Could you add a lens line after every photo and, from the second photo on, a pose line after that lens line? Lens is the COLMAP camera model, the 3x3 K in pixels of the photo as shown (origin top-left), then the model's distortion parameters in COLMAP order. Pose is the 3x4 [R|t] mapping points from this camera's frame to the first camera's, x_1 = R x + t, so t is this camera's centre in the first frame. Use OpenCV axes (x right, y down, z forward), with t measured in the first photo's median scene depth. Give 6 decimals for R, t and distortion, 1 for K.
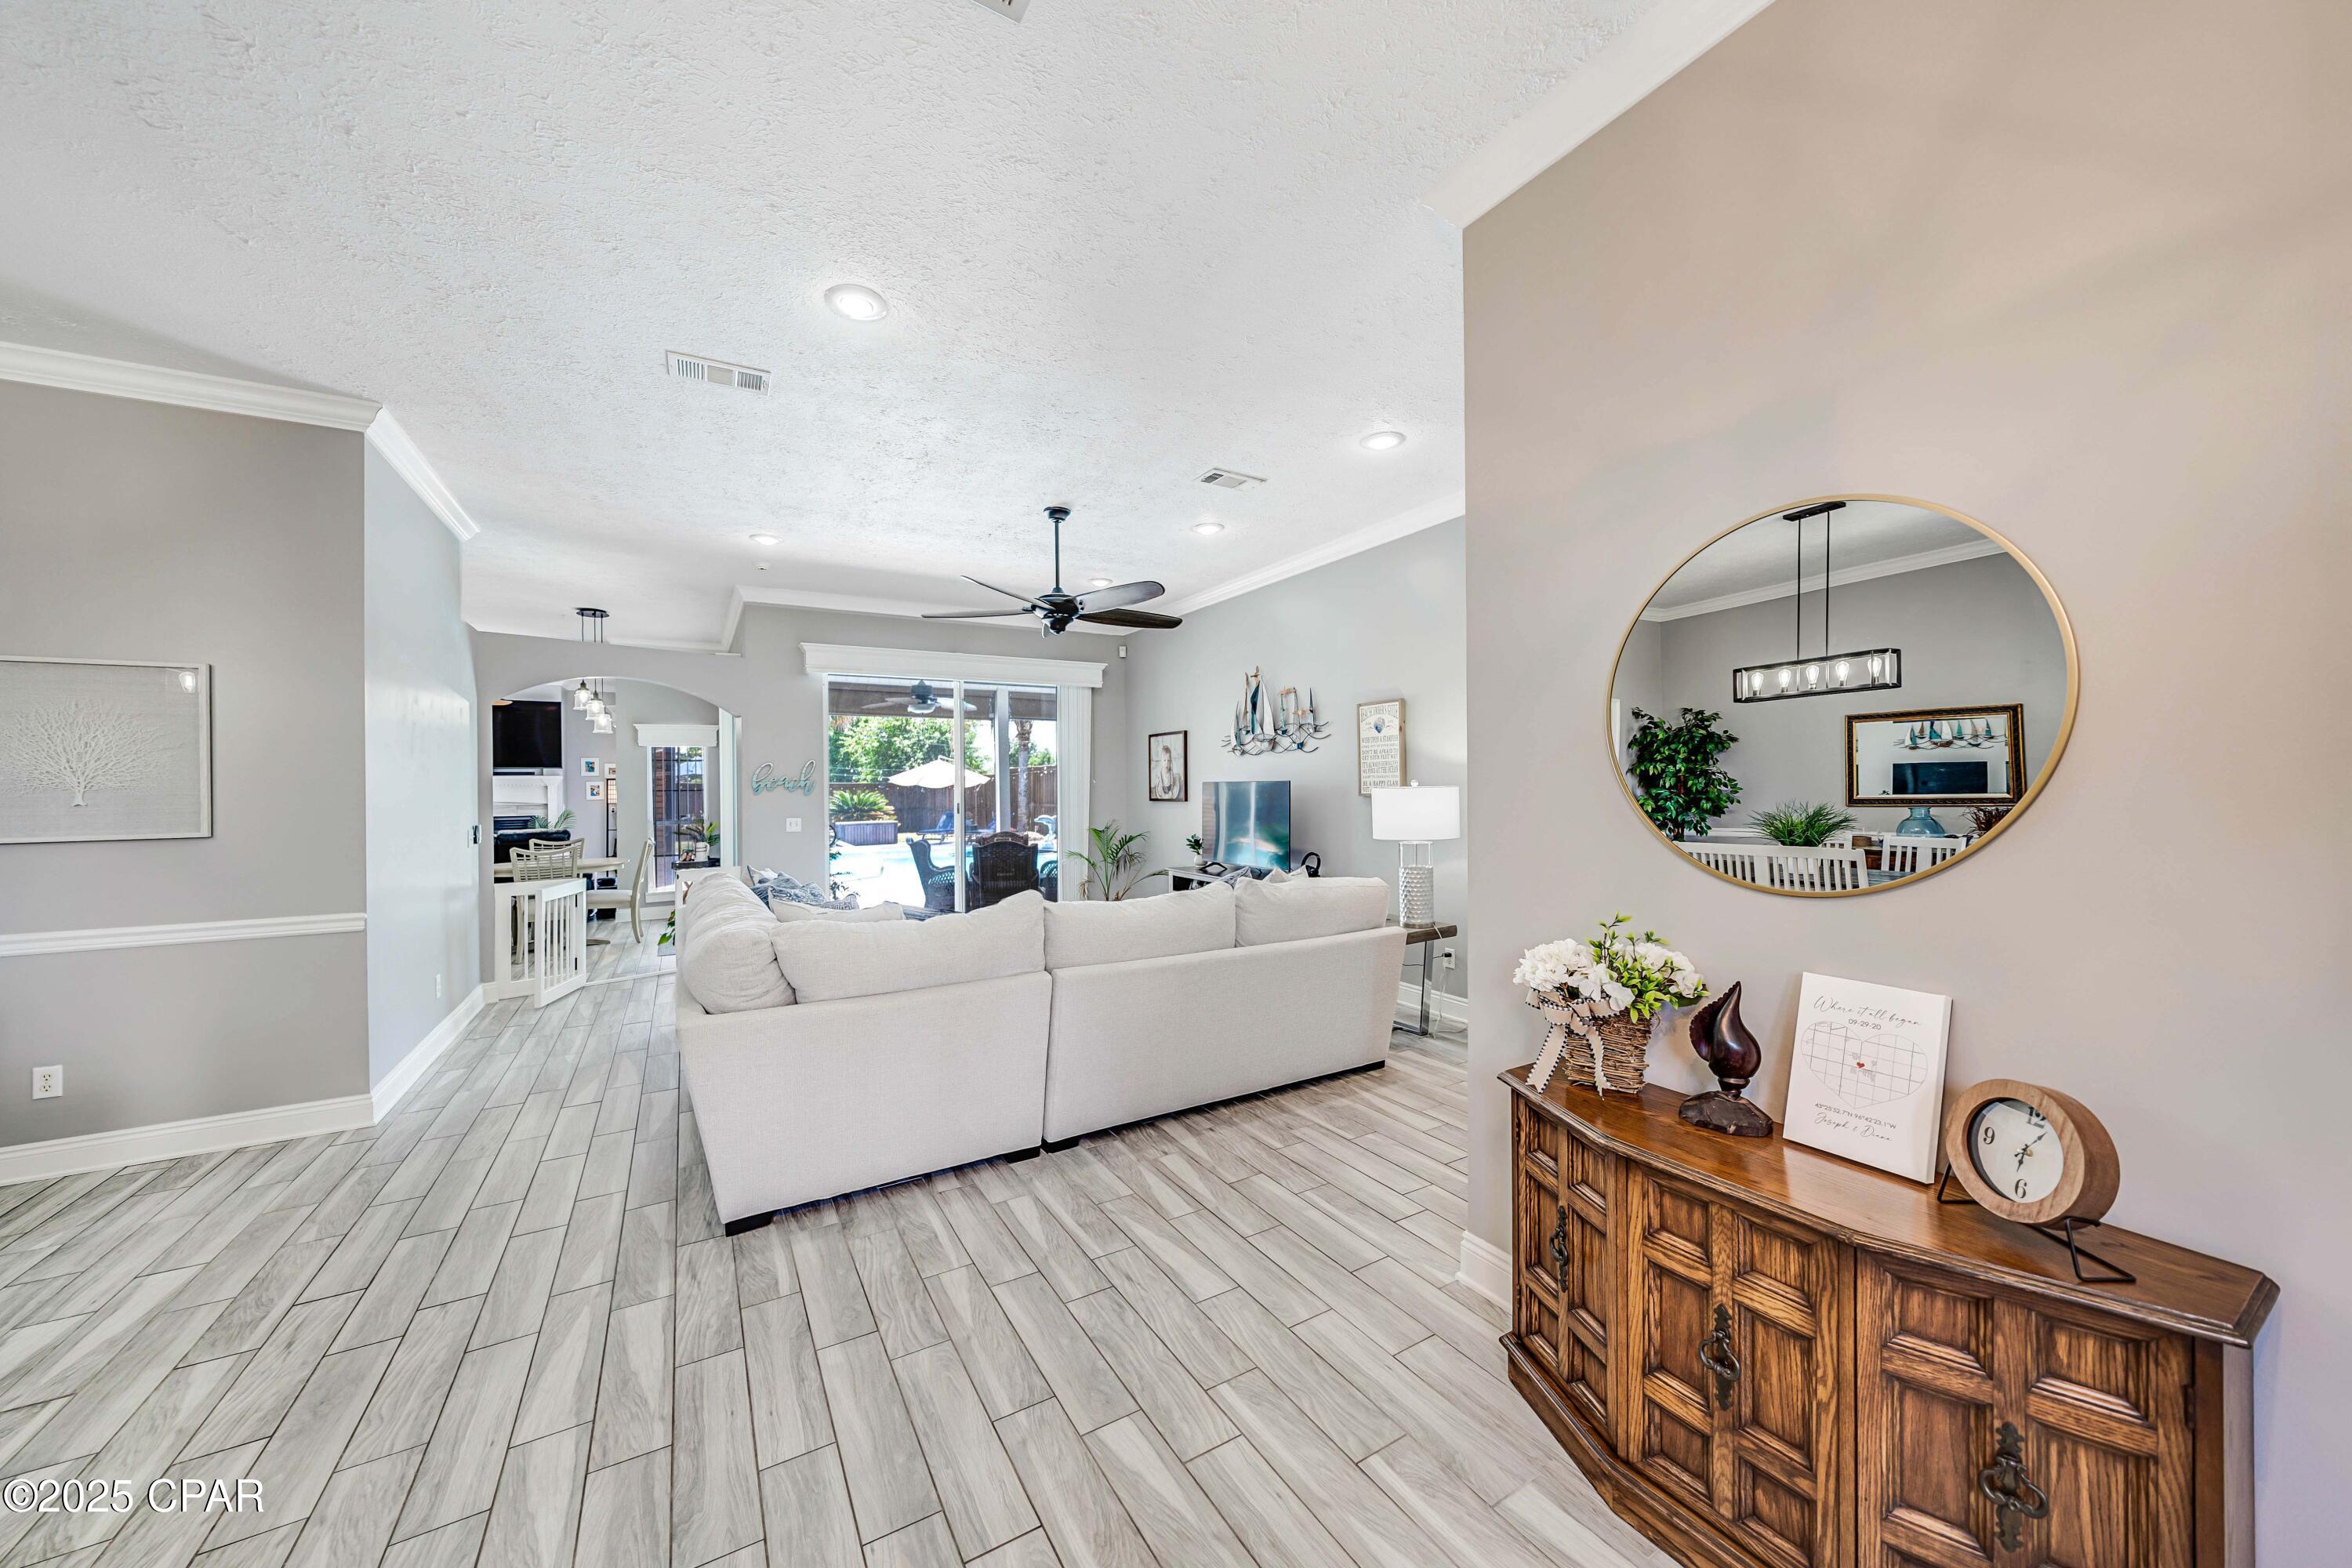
lens RADIAL K [[819.7, 0, 1158.1], [0, 819.7, 771.7], [0, 0, 1]] dist [-0.005225, -0.000120]
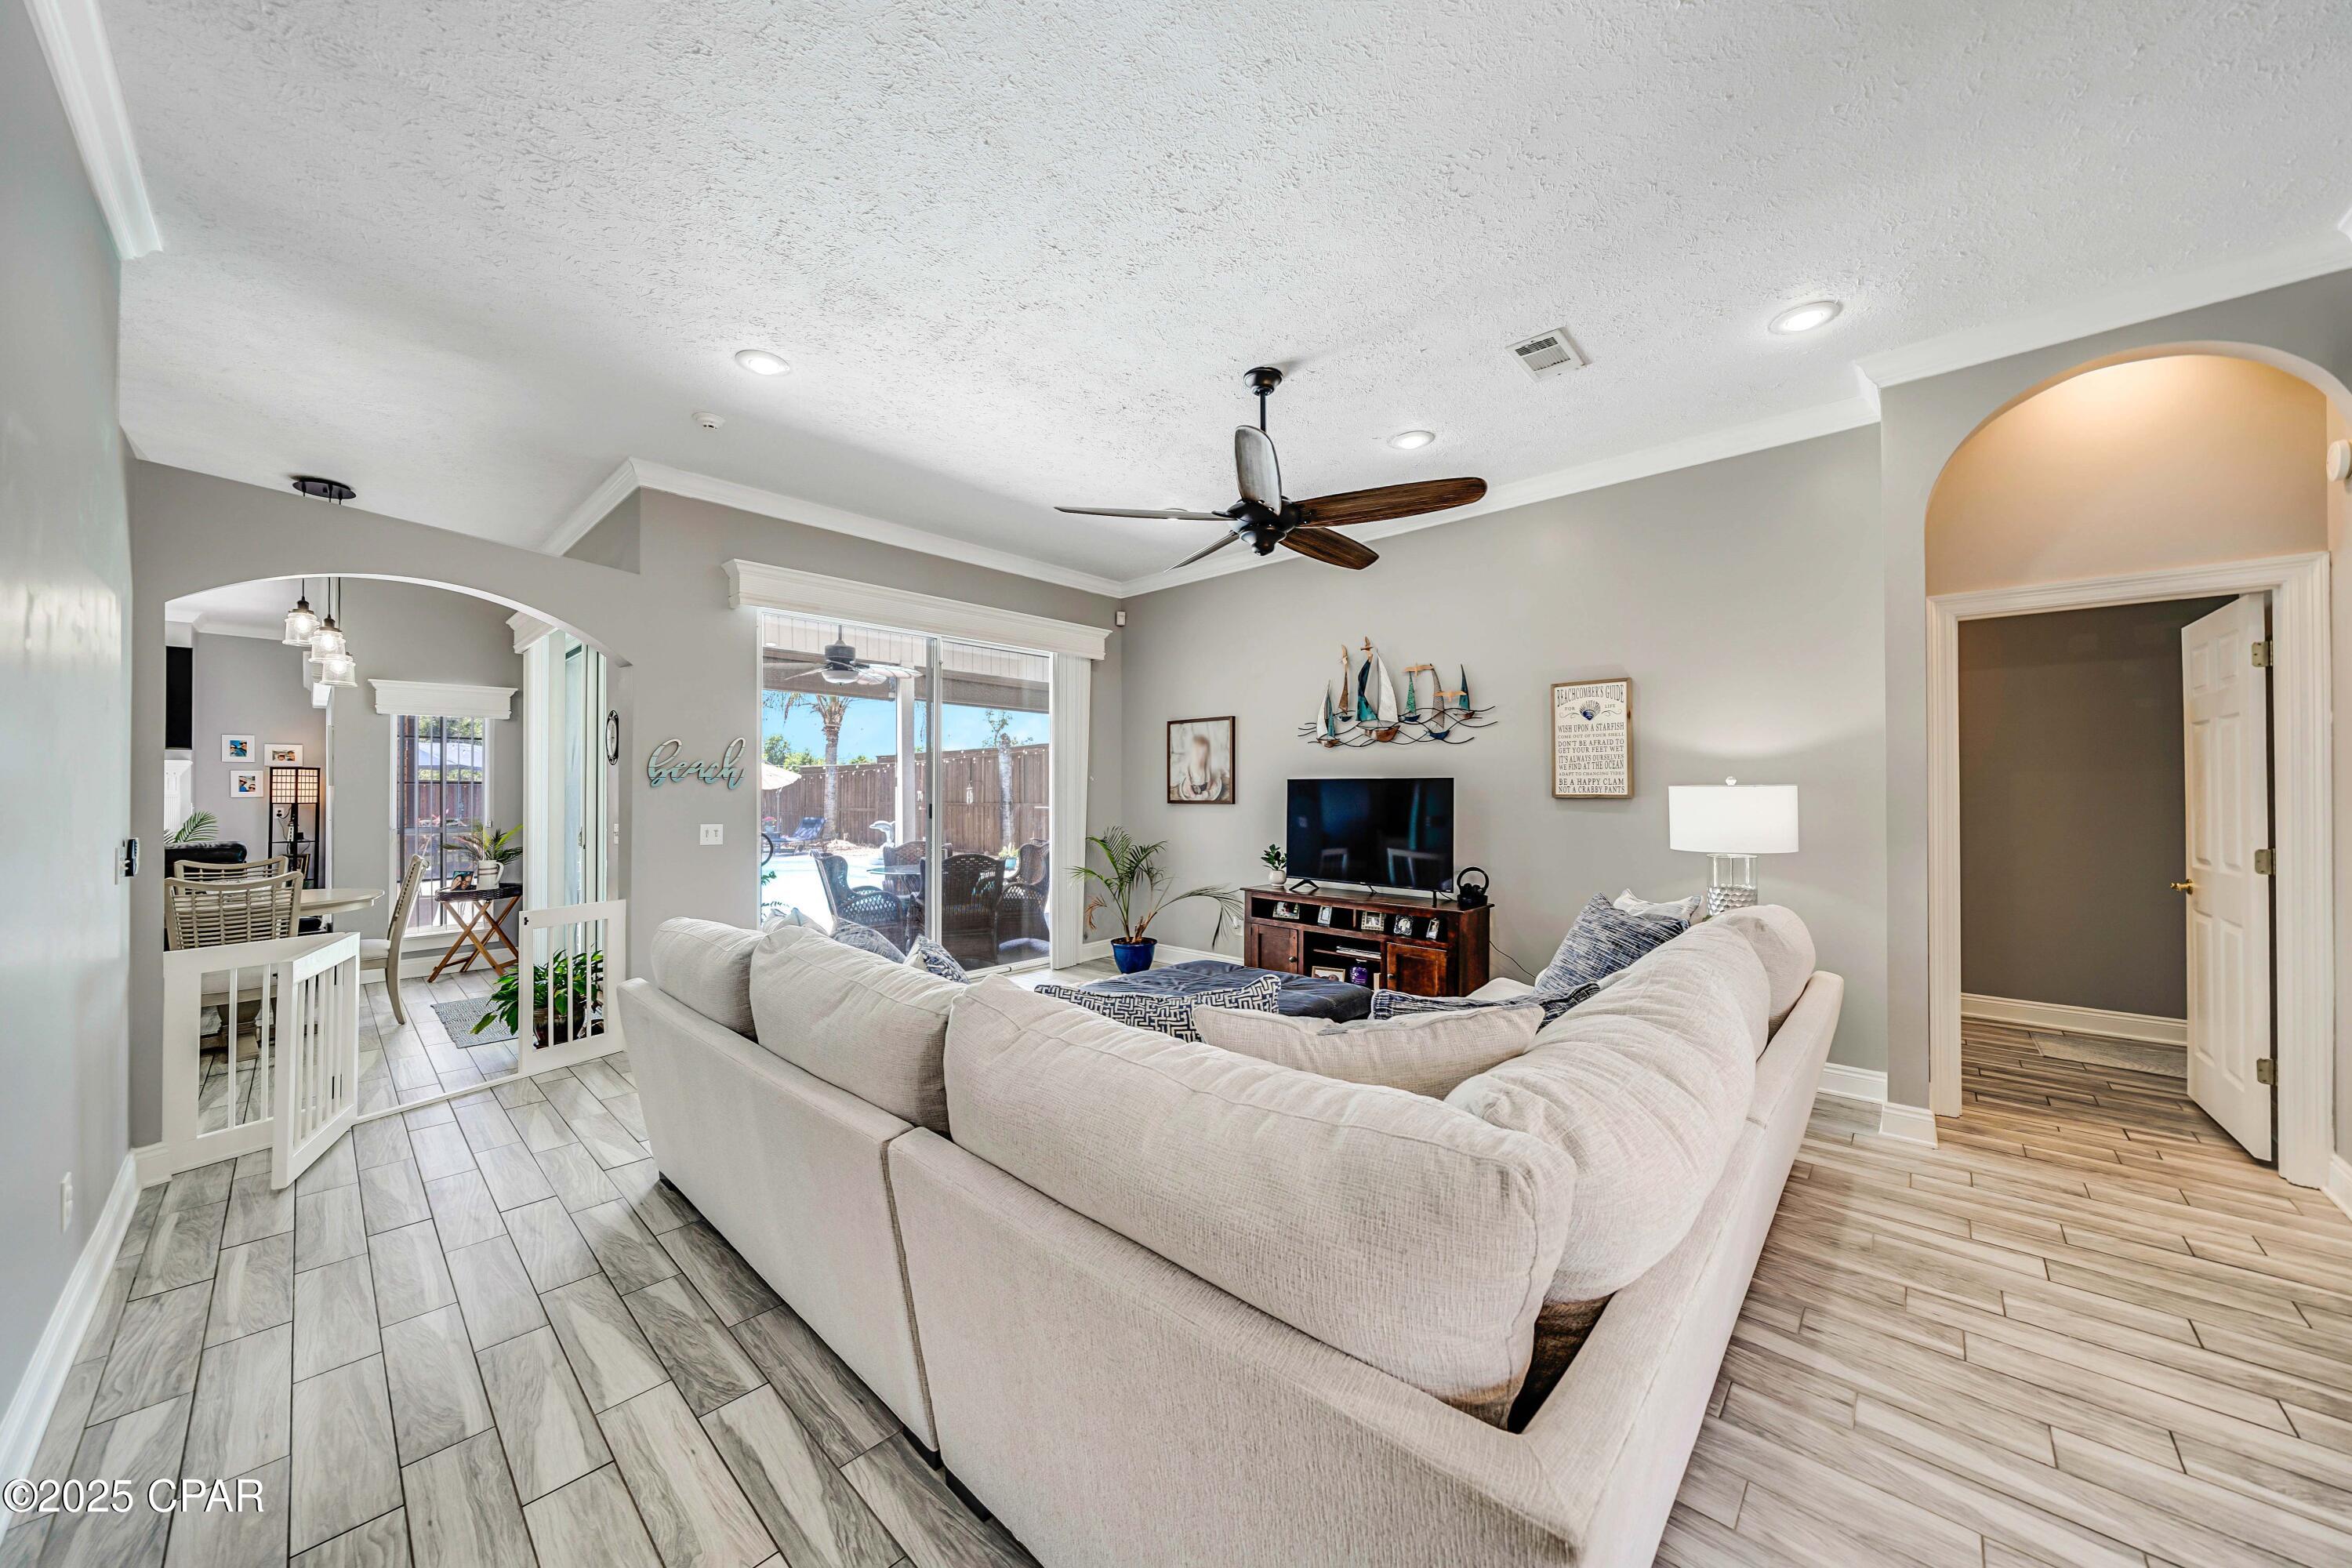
lens RADIAL K [[812.5, 0, 1158.3], [0, 812.5, 779.3], [0, 0, 1]] dist [-0.006222, -0.000067]
pose [[0.959321, 0.015591, 0.281886, -0.289330], [-0.016166, 0.999869, -0.000286, 0.014682], [-0.281854, -0.004283, 0.959448, 0.273512]]
